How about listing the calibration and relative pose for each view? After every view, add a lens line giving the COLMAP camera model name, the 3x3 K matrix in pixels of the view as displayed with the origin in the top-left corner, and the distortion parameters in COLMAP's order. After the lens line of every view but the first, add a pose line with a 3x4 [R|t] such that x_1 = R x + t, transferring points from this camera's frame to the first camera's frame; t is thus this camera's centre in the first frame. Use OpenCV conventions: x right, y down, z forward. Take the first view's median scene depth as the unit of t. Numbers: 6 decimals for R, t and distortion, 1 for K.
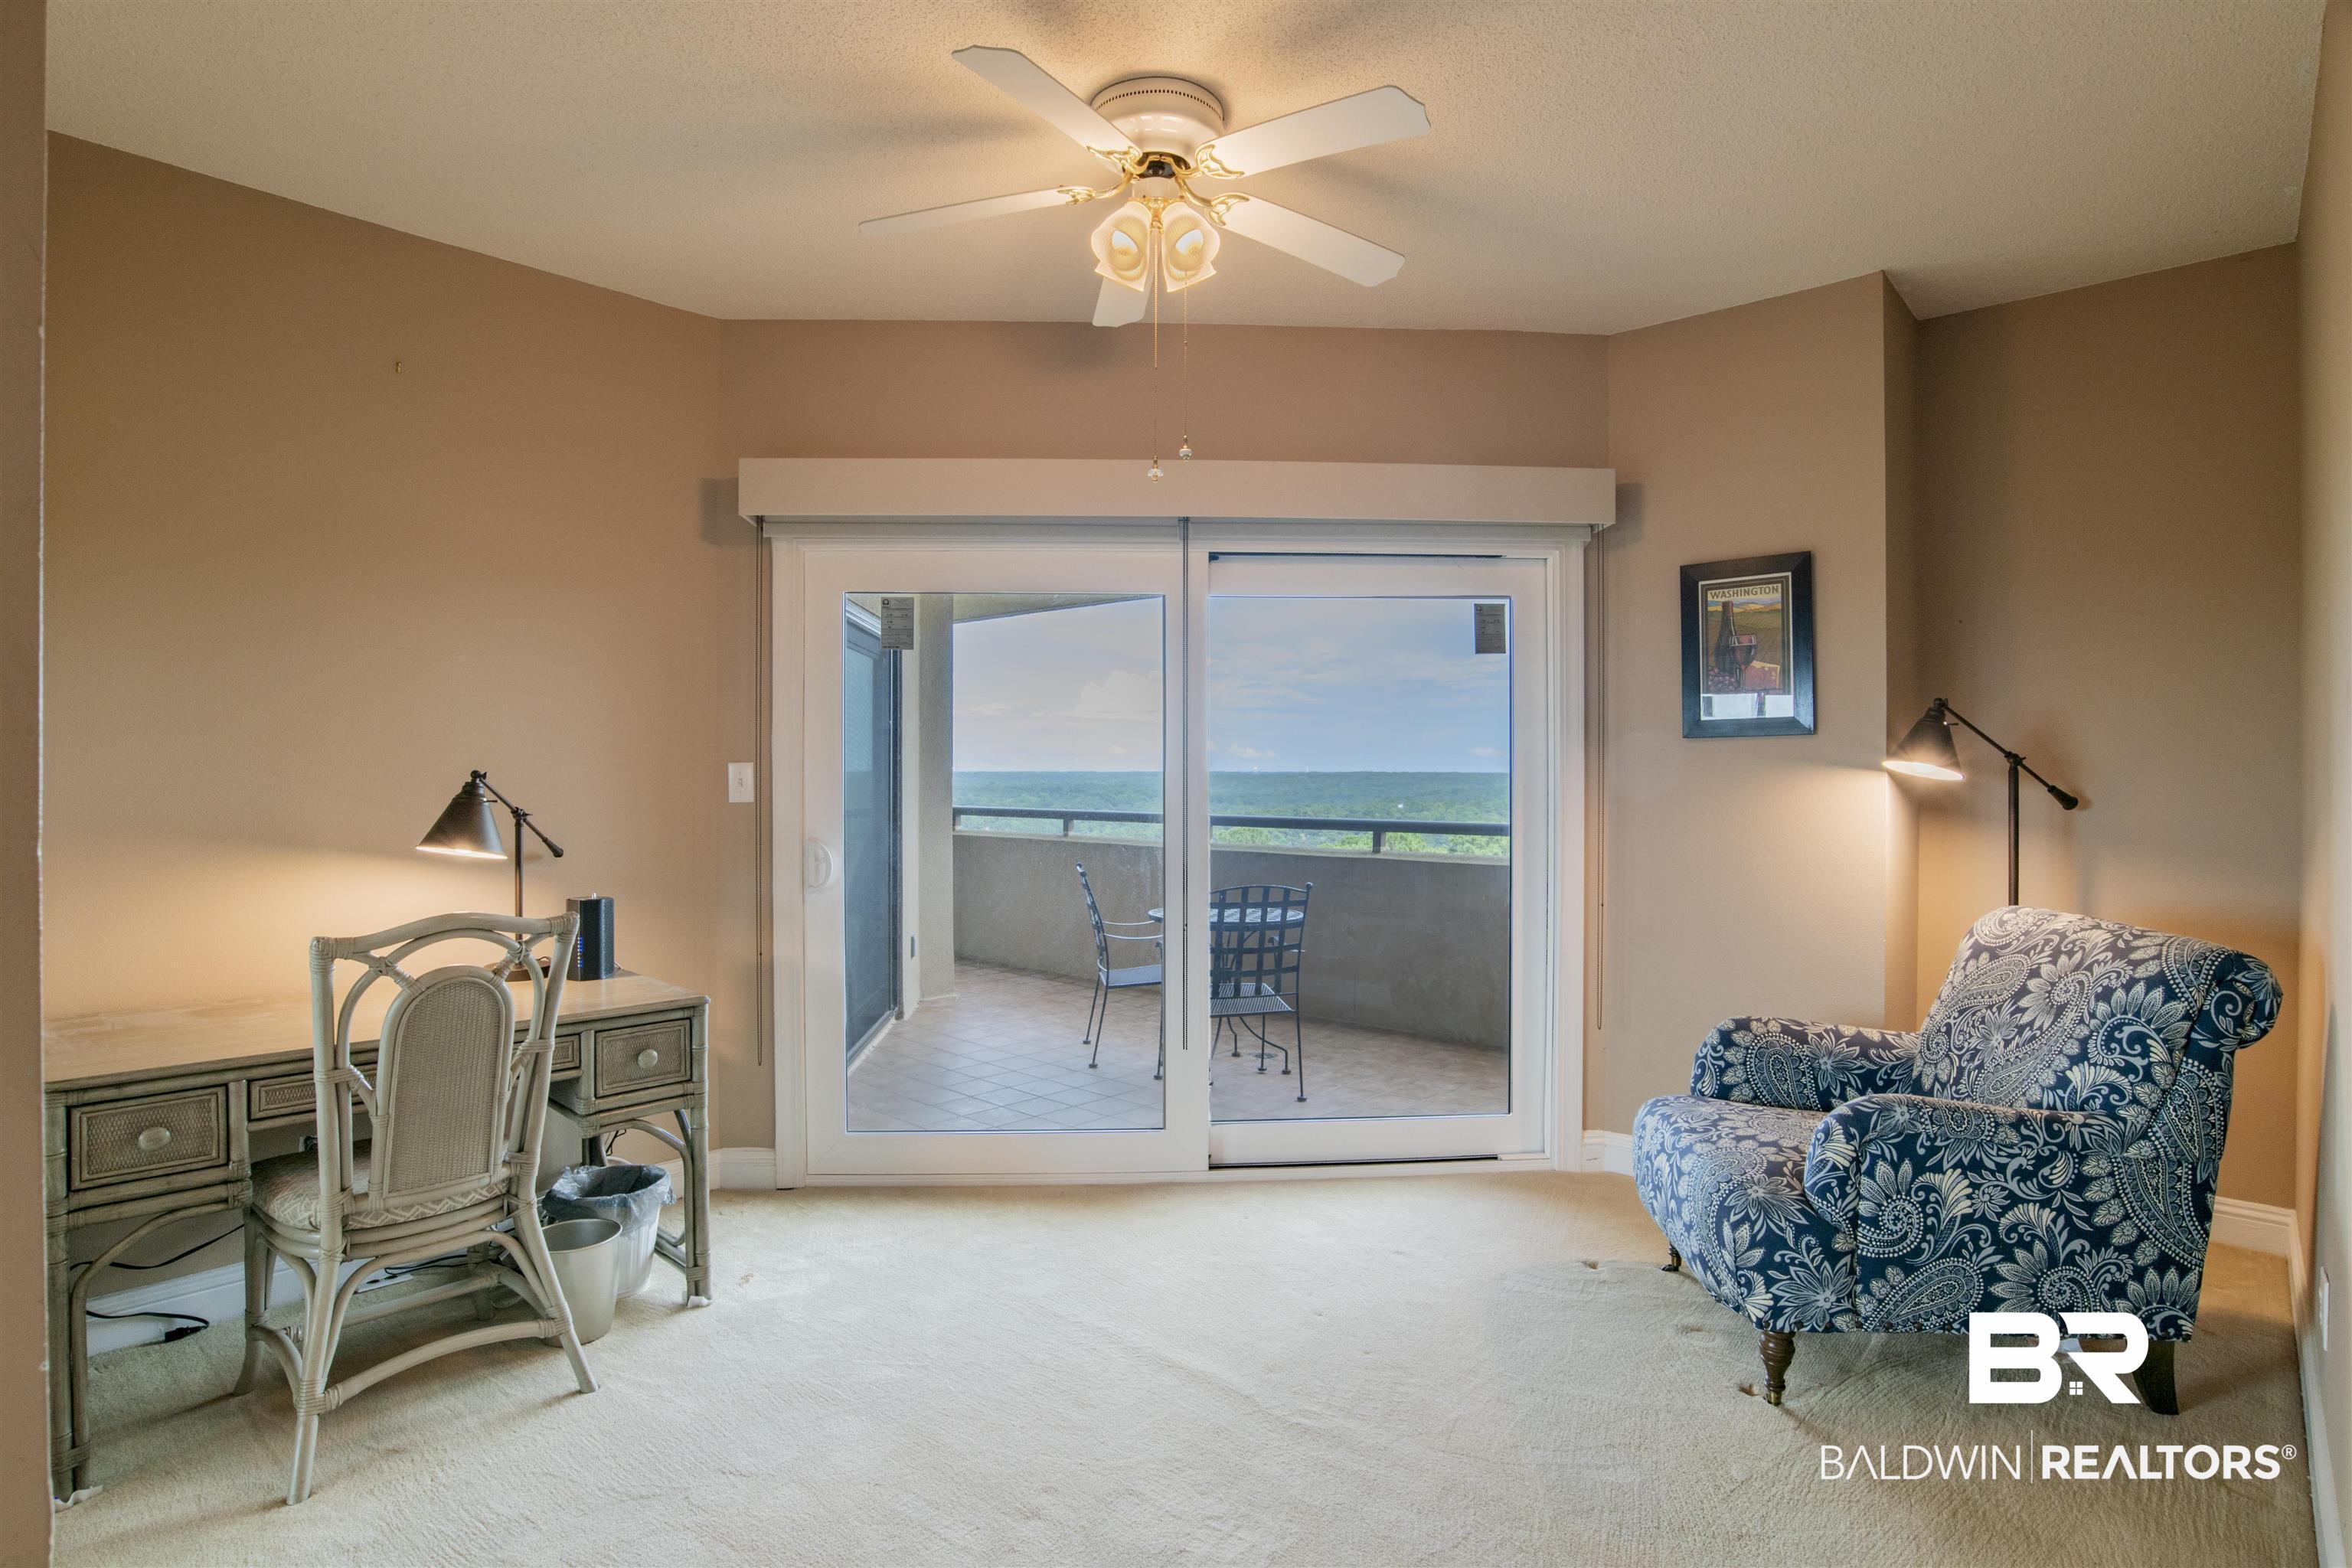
lens RADIAL K [[1220.2, 0, 1196.0], [0, 1220.2, 769.6], [0, 0, 1]] dist [-0.068689, 0.026250]
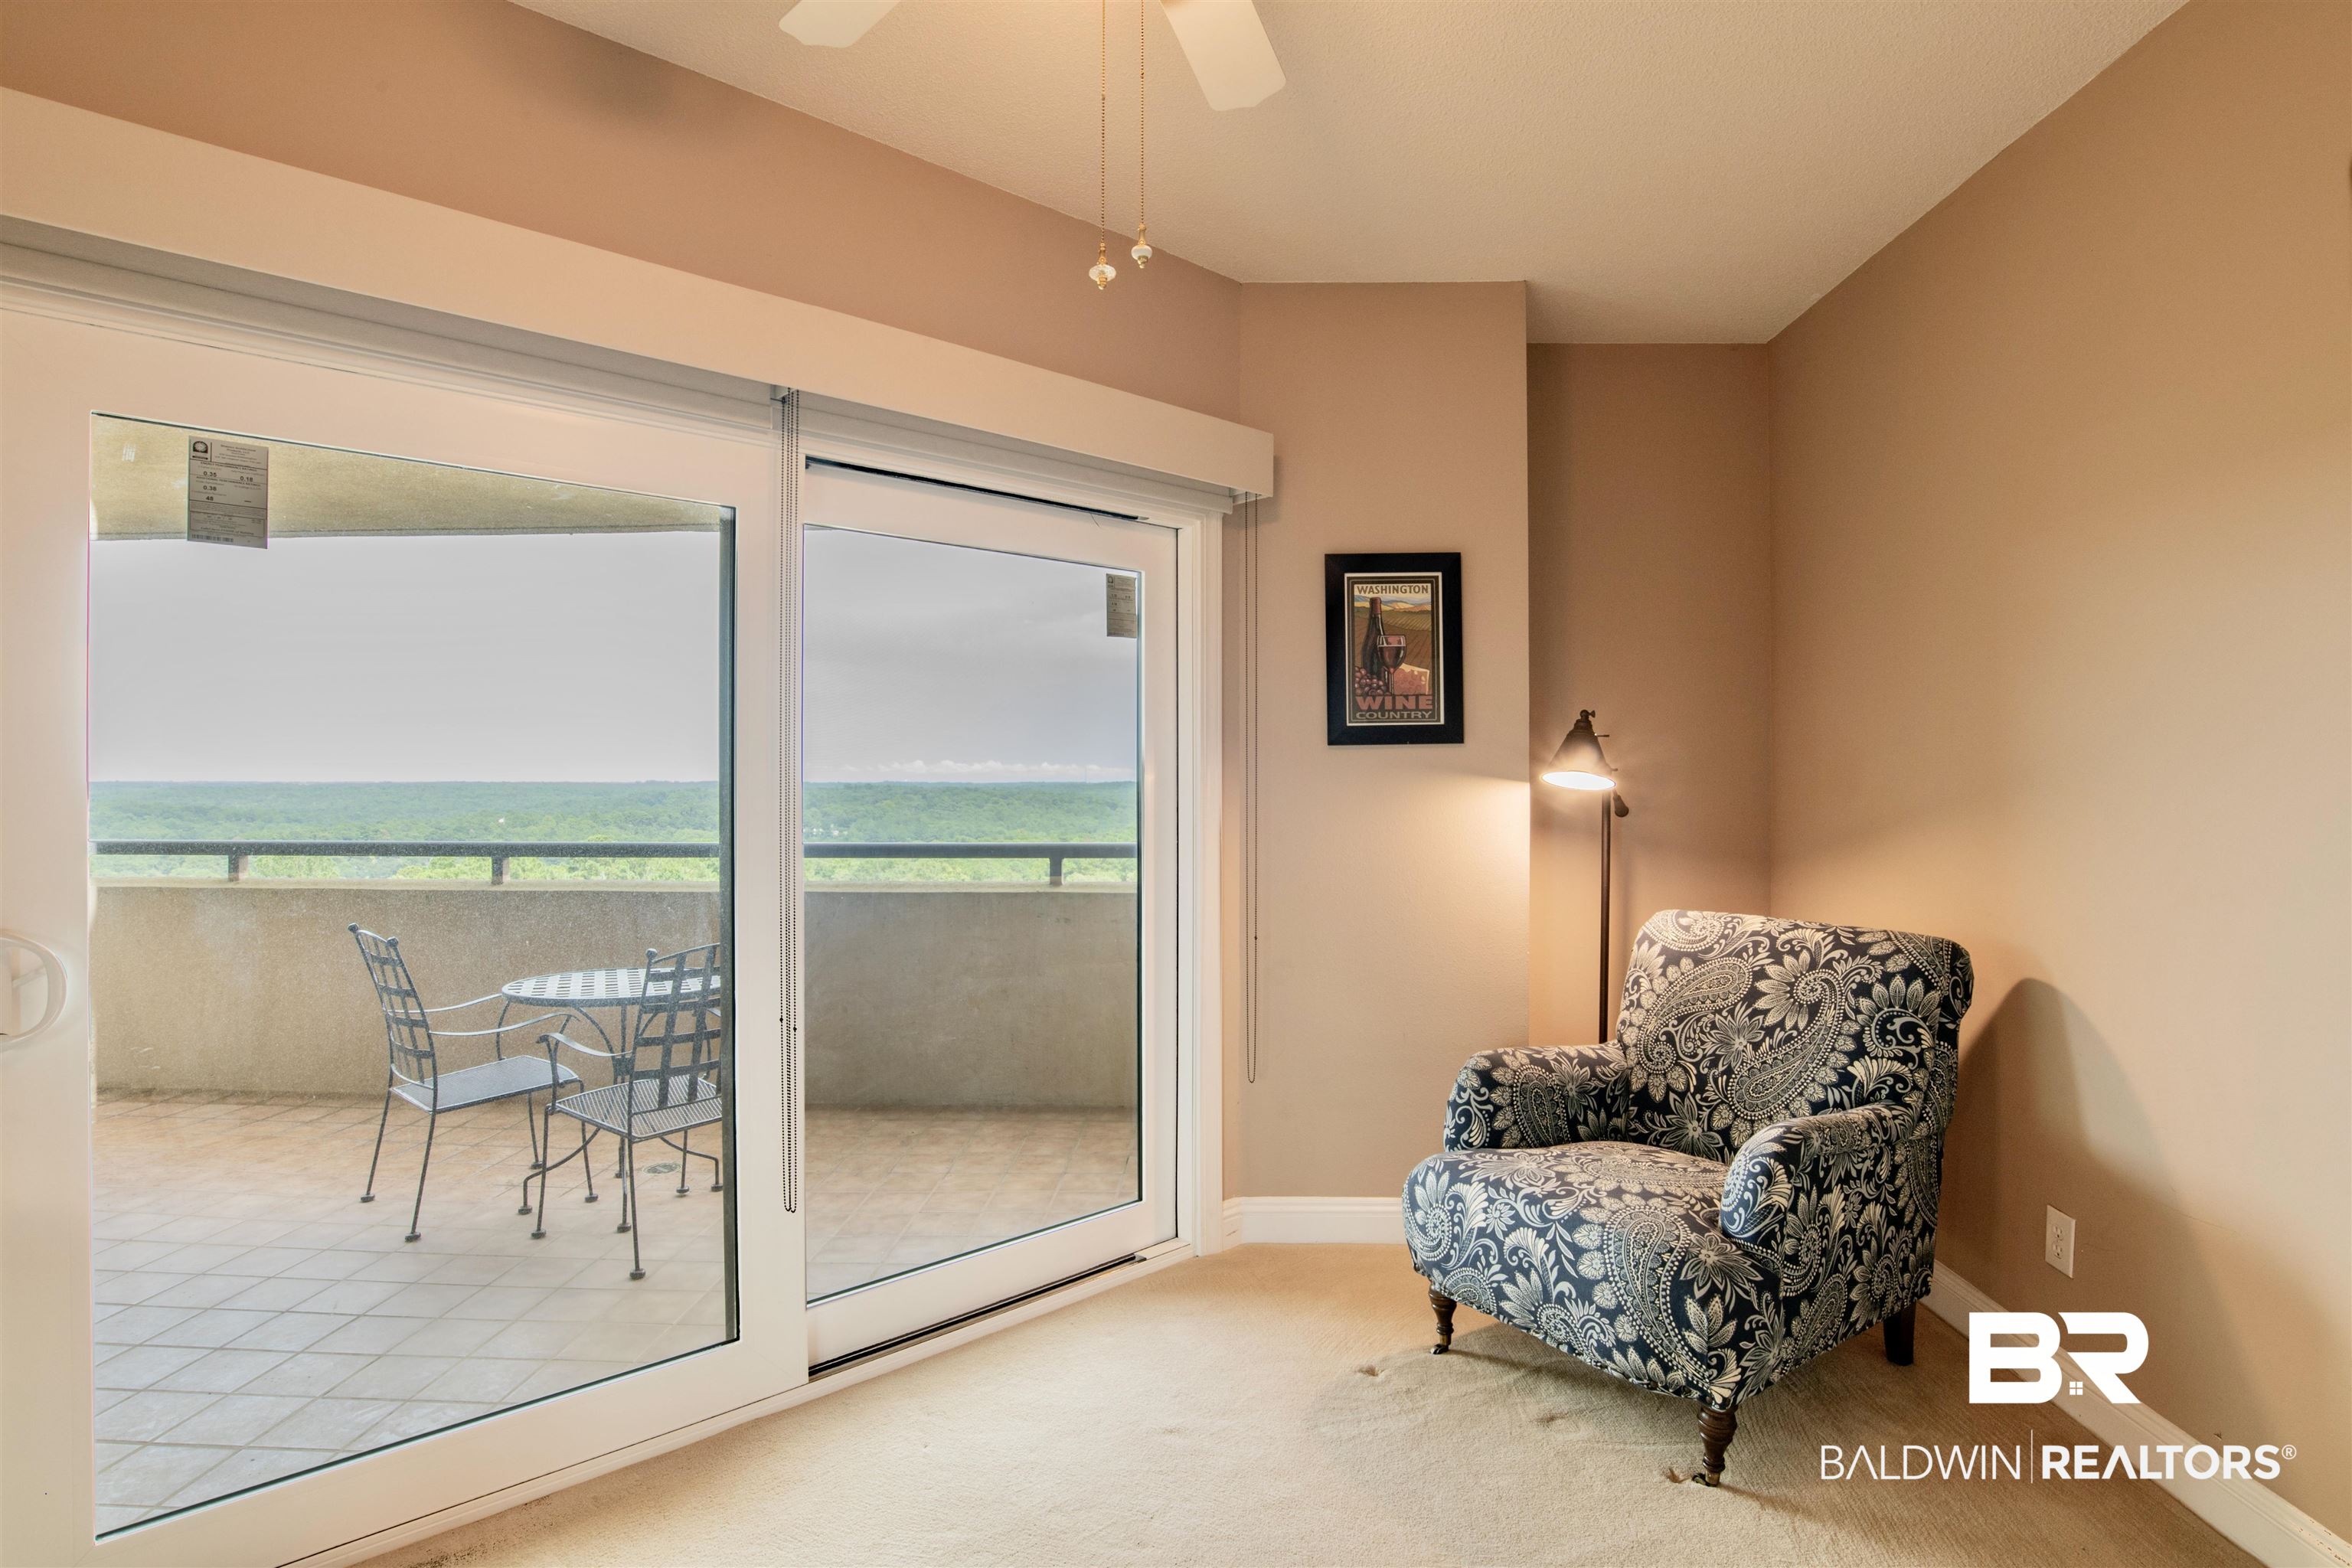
lens RADIAL K [[1220.2, 0, 1196.0], [0, 1220.2, 769.6], [0, 0, 1]] dist [-0.068689, 0.026250]
pose [[0.764112, 0.004879, 0.645065, -0.353108], [0.000344, 0.999968, -0.007970, -0.001060], [-0.645083, 0.006312, 0.764086, 0.503918]]
